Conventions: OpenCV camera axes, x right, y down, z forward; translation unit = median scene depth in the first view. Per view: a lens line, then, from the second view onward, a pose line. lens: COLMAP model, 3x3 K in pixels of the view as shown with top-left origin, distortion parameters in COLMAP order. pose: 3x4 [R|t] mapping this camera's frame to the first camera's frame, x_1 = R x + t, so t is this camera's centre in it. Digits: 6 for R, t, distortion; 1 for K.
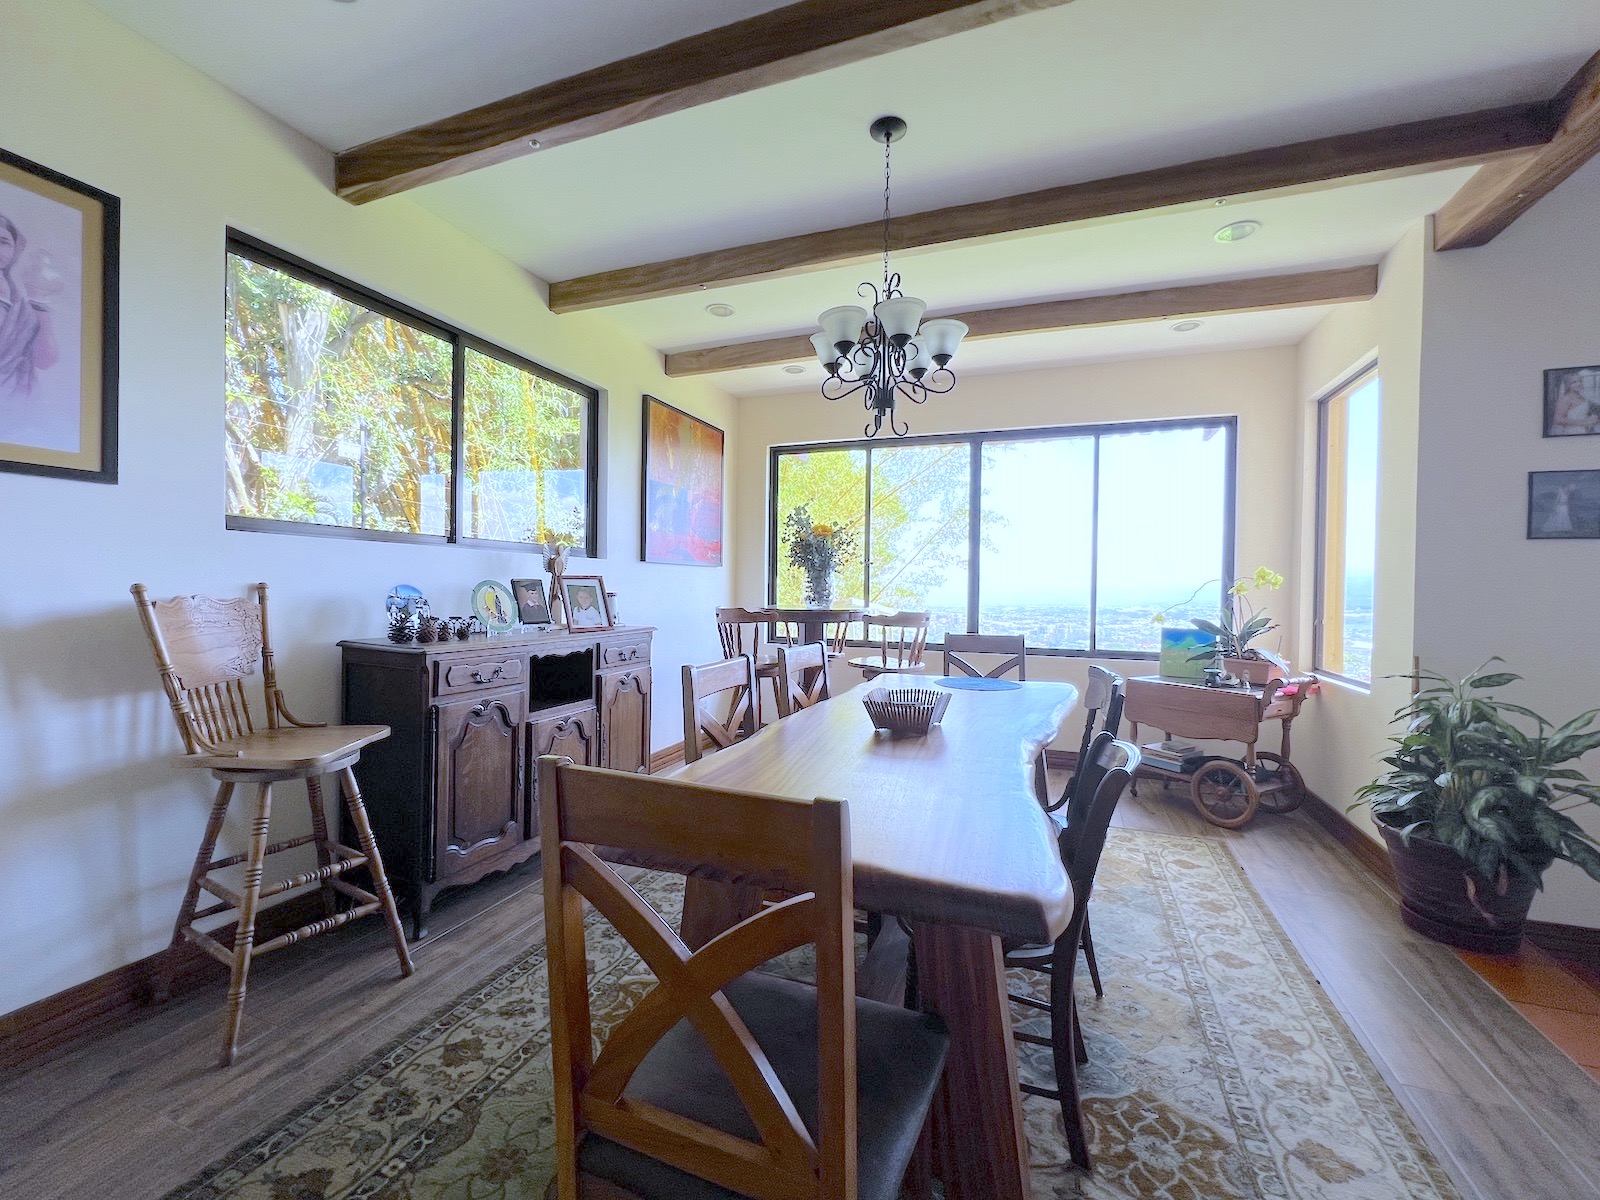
lens RADIAL K [[648.7, 0, 800.0], [0, 648.7, 600.0], [0, 0, 1]] dist [-0.000288, 0.001361]
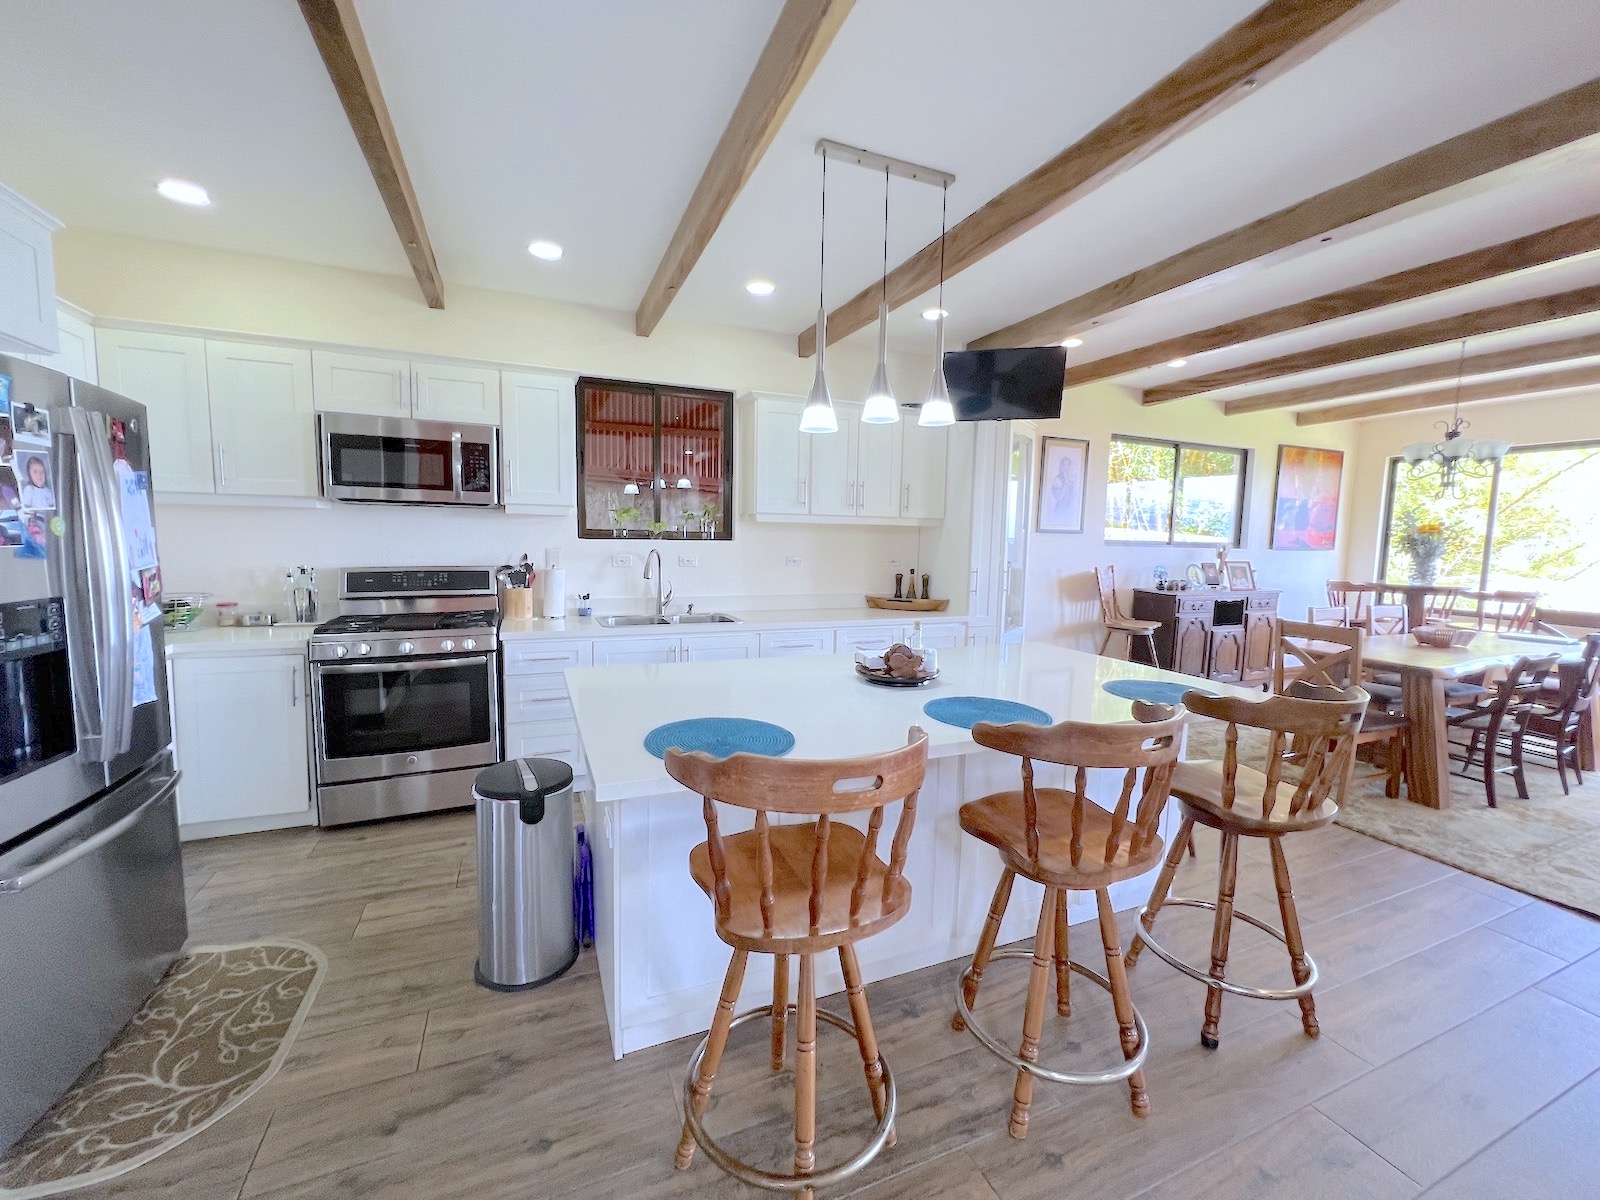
lens RADIAL K [[648.7, 0, 800.0], [0, 648.7, 600.0], [0, 0, 1]] dist [-0.000288, 0.001361]
pose [[0.694806, 0.072034, -0.715580, 0.118202], [-0.025279, 0.996803, 0.075798, -0.030283], [0.718752, -0.034576, 0.694406, -1.057806]]
